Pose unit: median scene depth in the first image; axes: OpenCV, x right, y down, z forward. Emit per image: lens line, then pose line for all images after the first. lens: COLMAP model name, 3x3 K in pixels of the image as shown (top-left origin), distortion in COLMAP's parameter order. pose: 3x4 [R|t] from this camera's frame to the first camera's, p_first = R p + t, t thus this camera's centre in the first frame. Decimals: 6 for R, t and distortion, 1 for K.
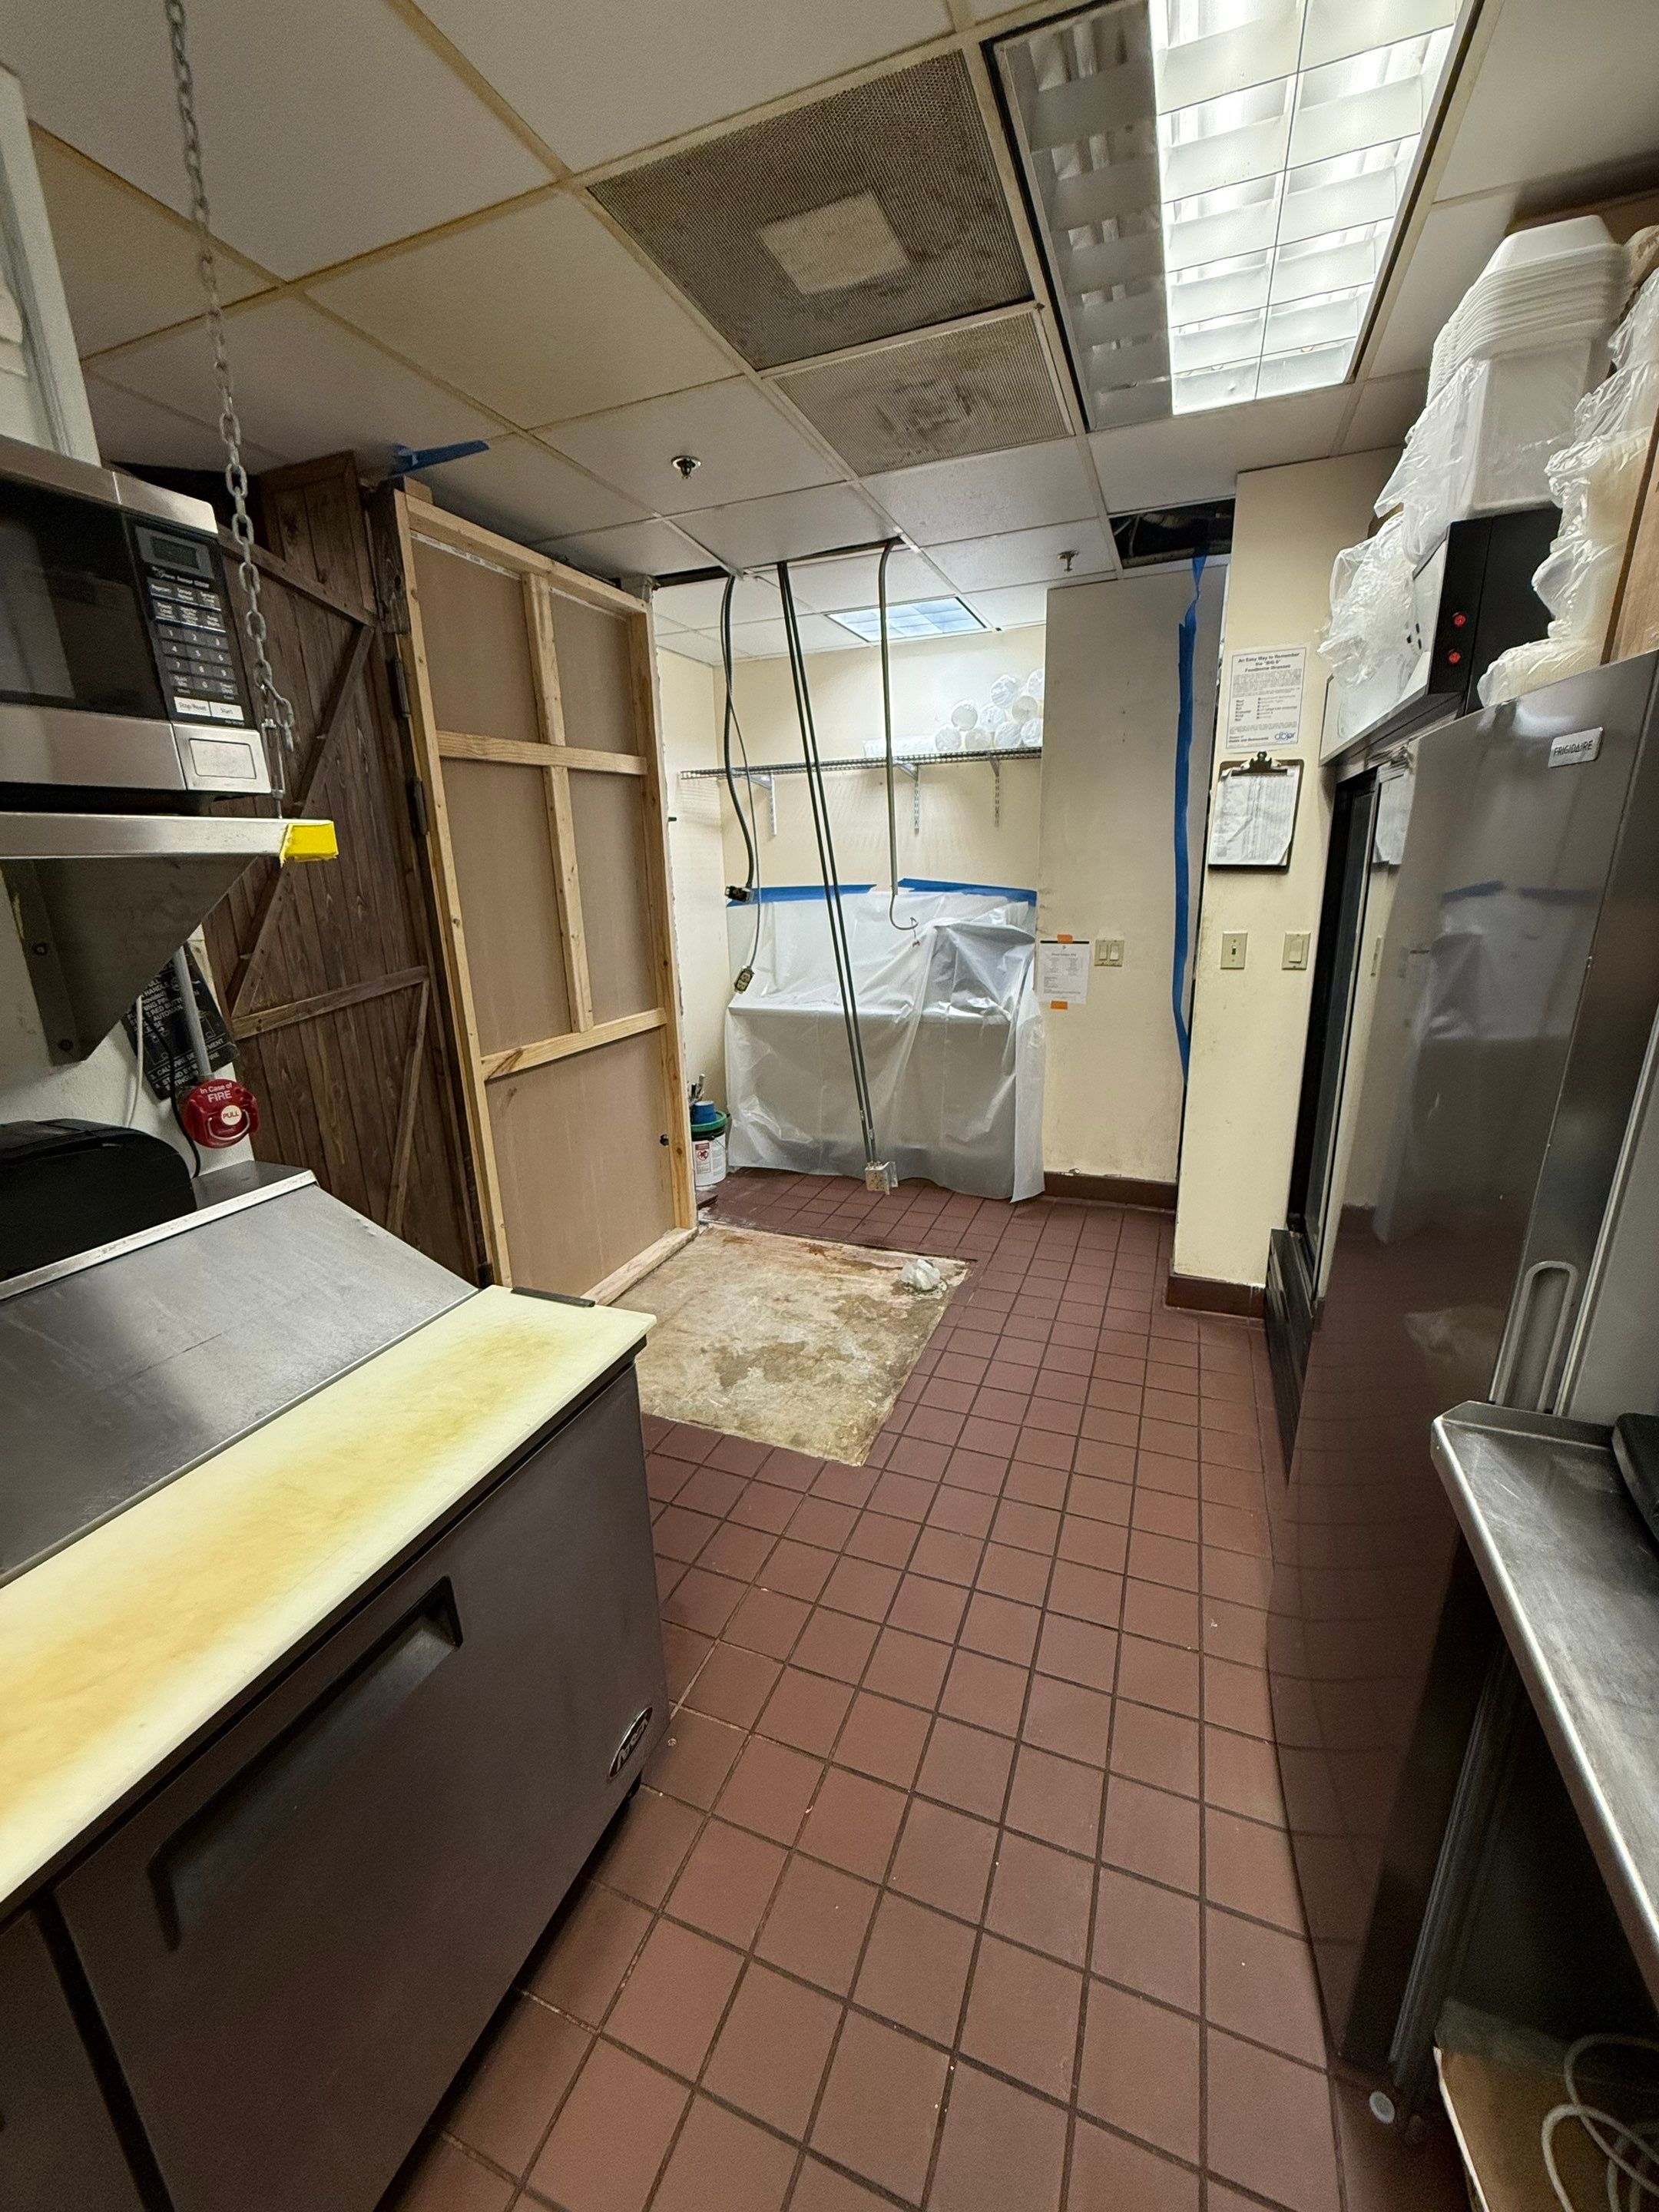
lens RADIAL K [[874.5, 0, 827.5], [0, 874.5, 1109.0], [0, 0, 1]] dist [0.000572, -0.000188]
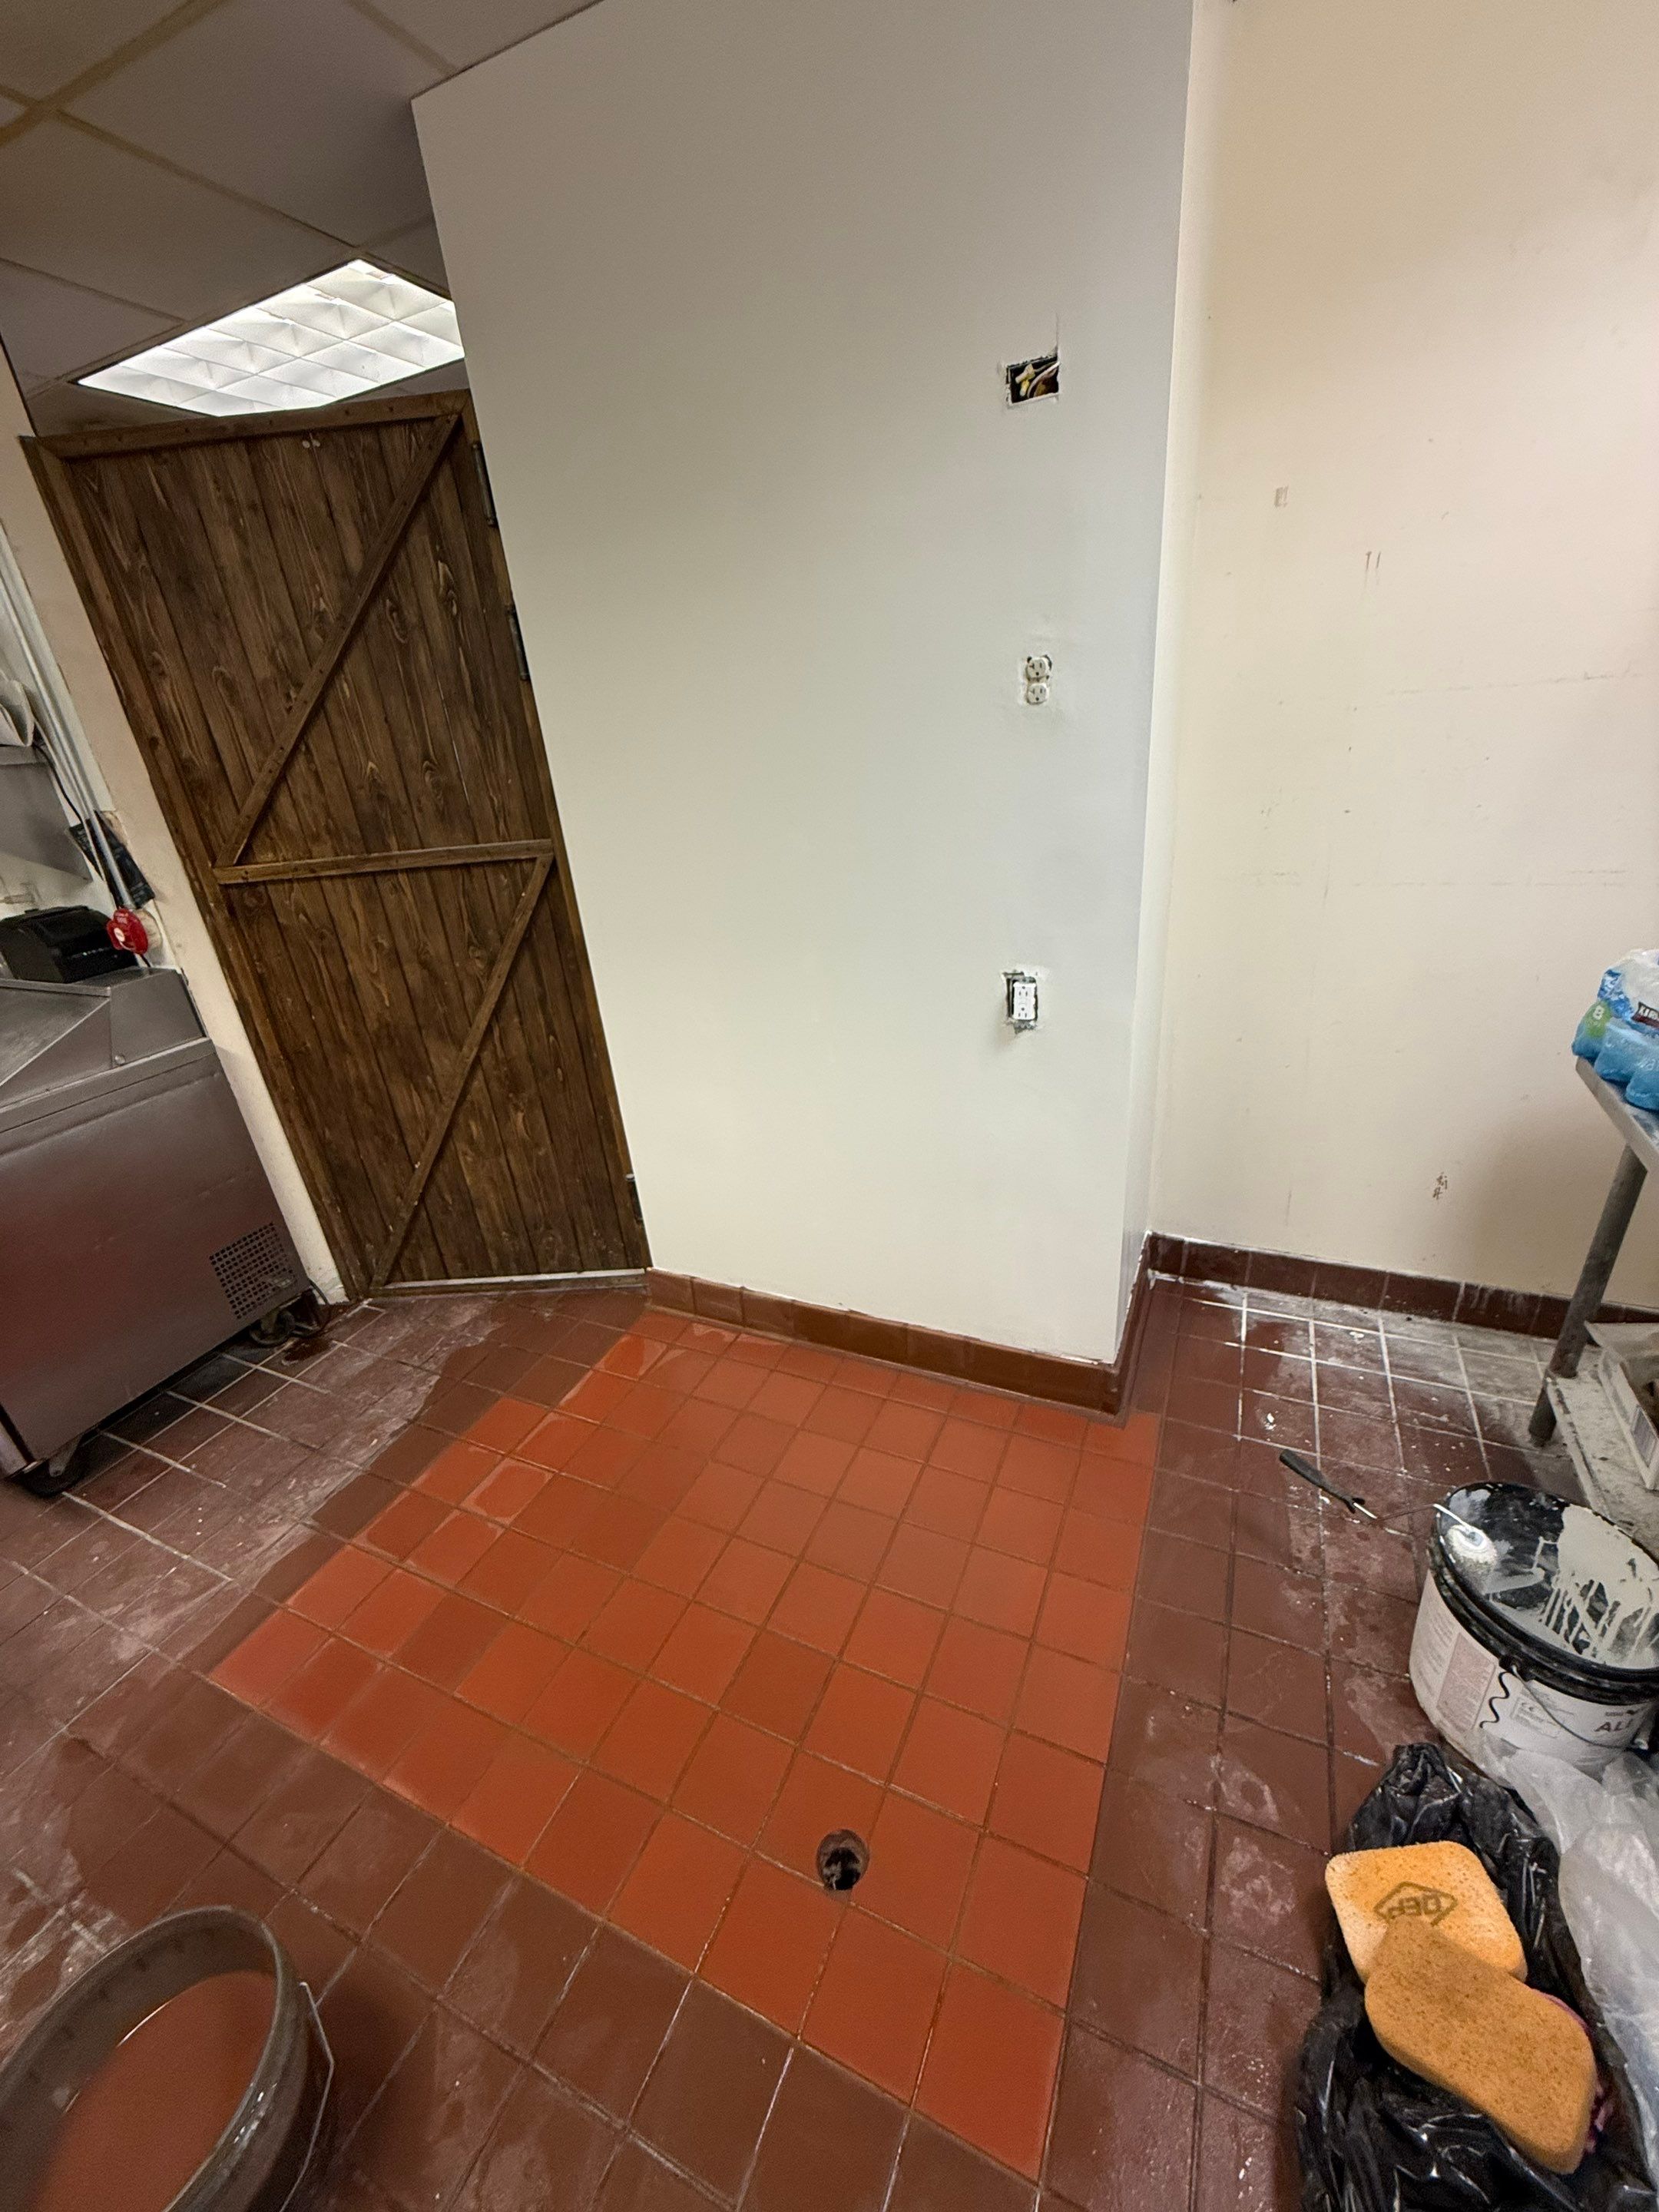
lens RADIAL K [[874.5, 0, 835.2], [0, 874.5, 1103.9], [0, 0, 1]] dist [0.000572, -0.000188]
pose [[-0.039182, 0.440622, -0.896837, 0.346840], [-0.191021, 0.877671, 0.439551, -0.296805], [0.980804, 0.188537, 0.049780, 1.029393]]
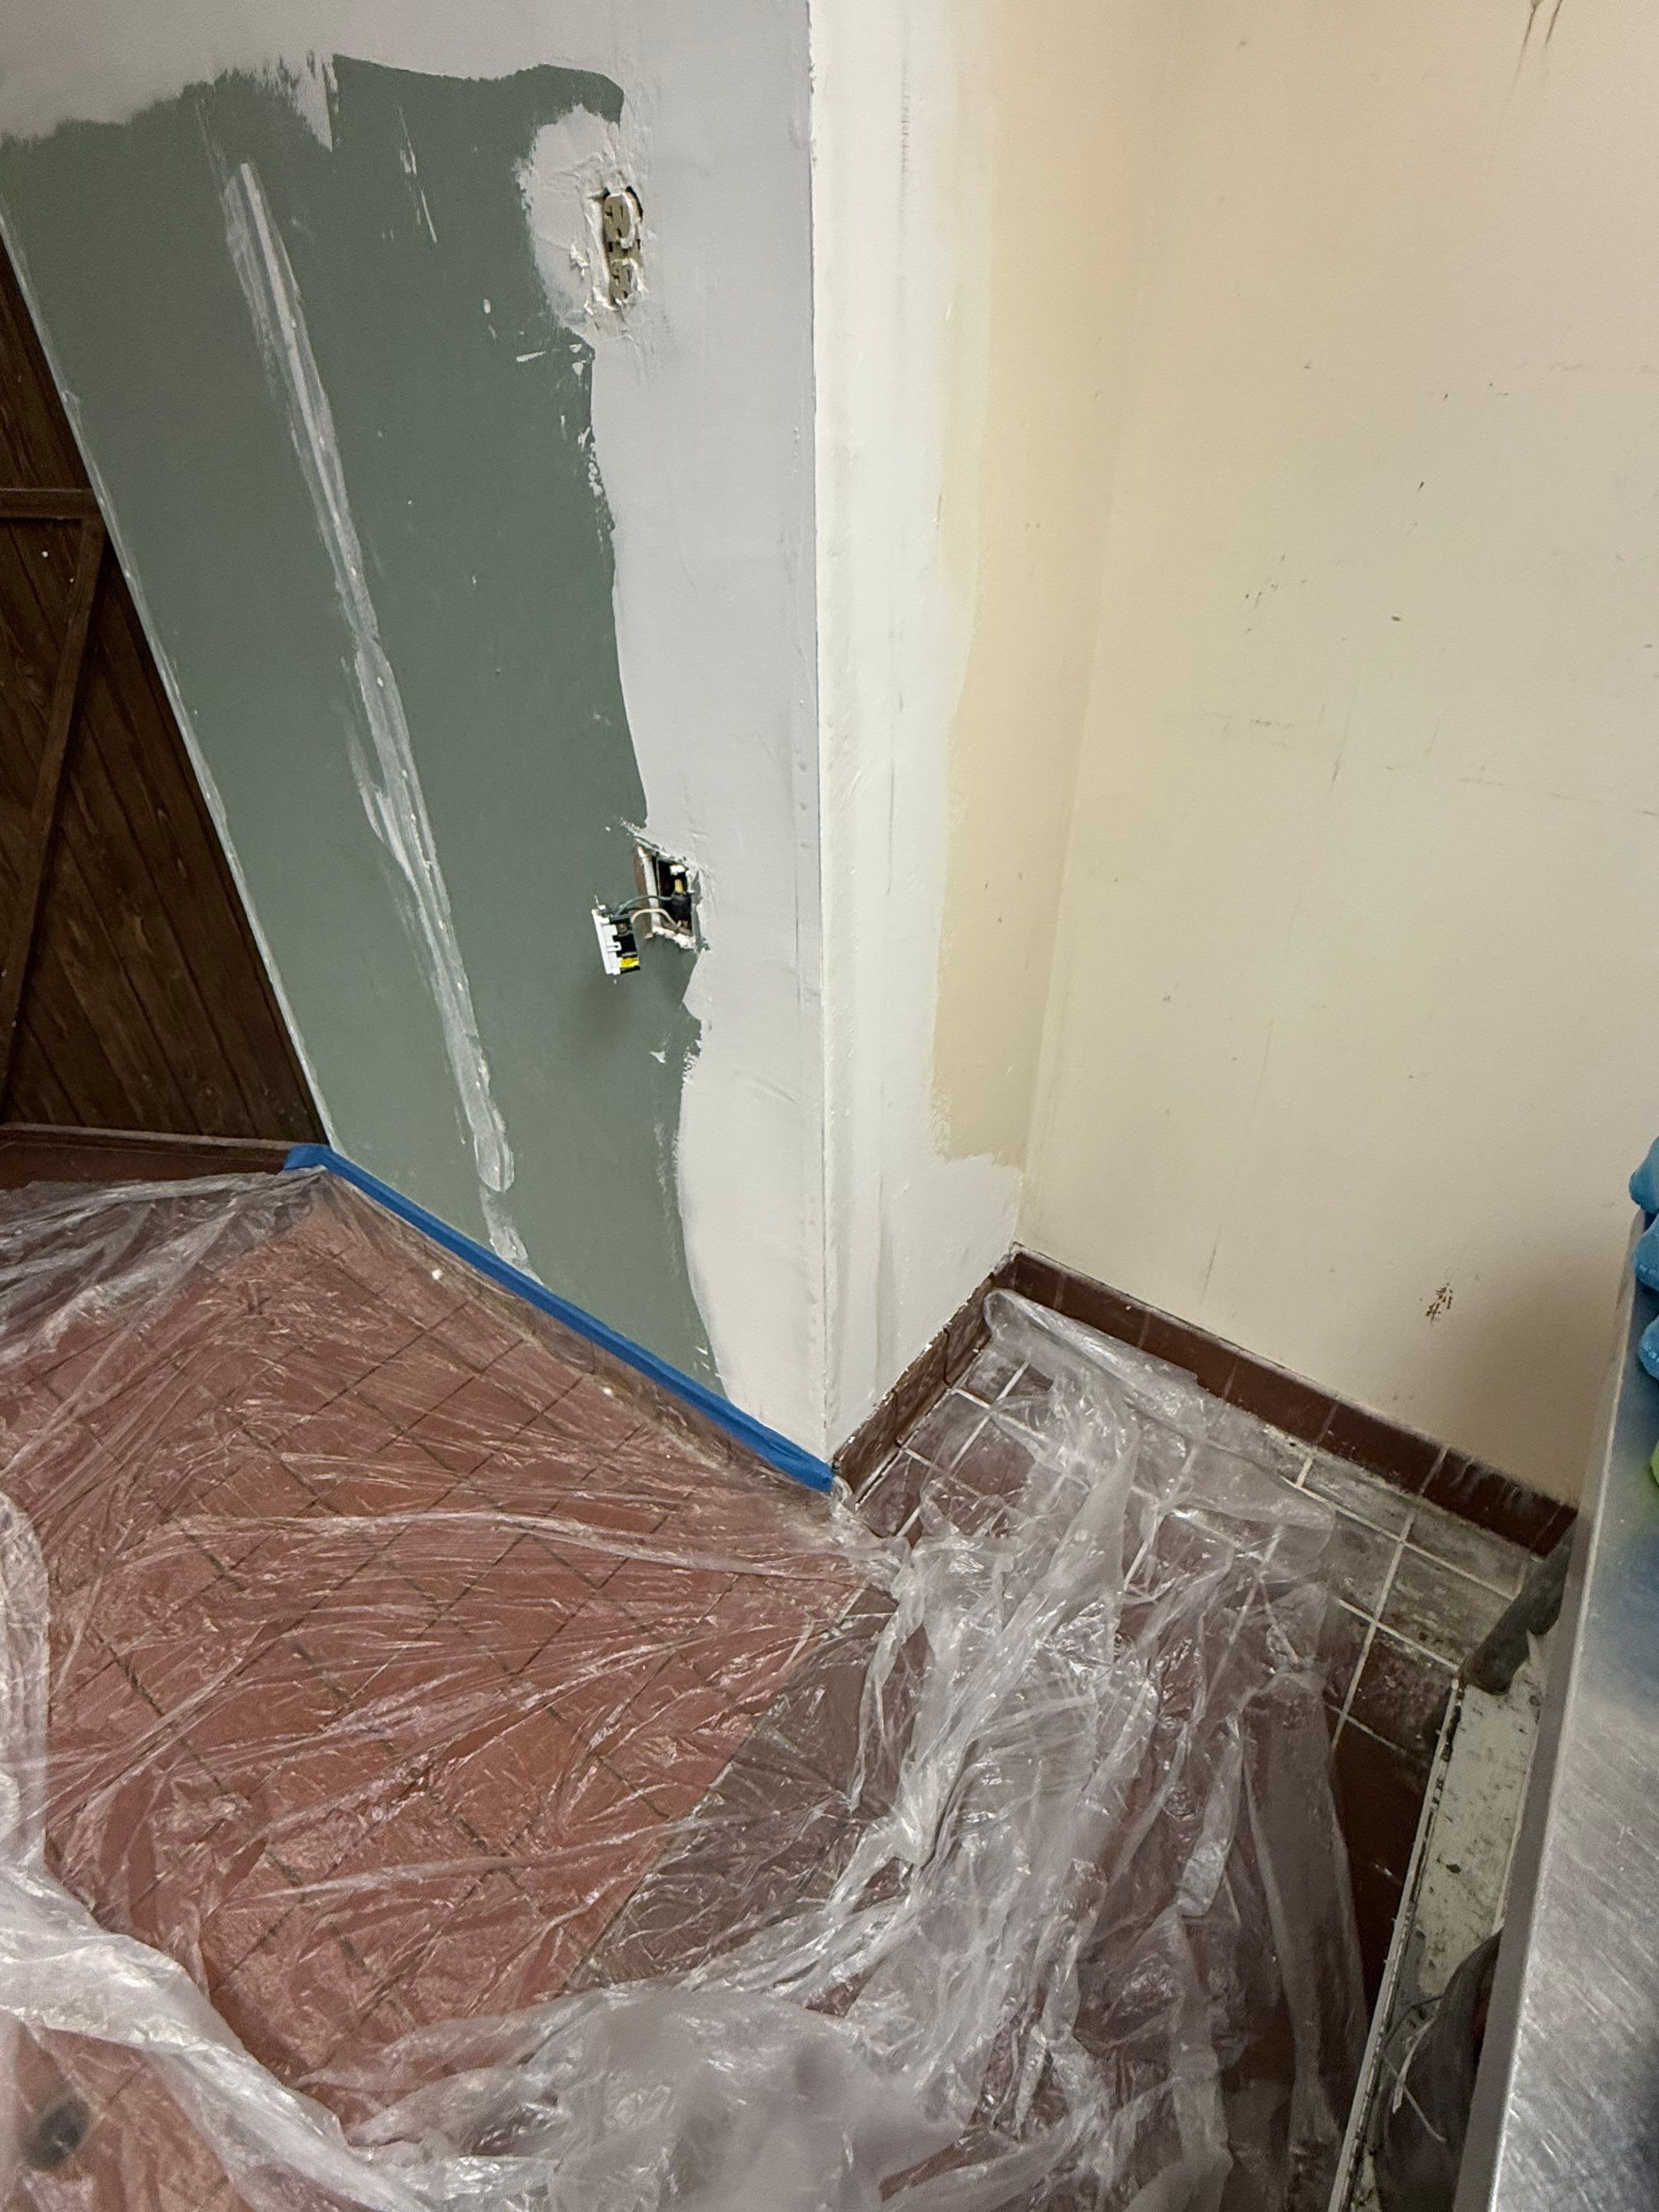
lens RADIAL K [[1065.6, 0, 824.7], [0, 1065.6, 1103.9], [0, 0, 1]] dist [-0.000754, 0.000585]
pose [[-0.242141, 0.596744, -0.765026, 0.129318], [-0.254065, 0.721979, 0.643581, -0.343656], [0.936386, 0.350204, -0.023209, 1.258213]]
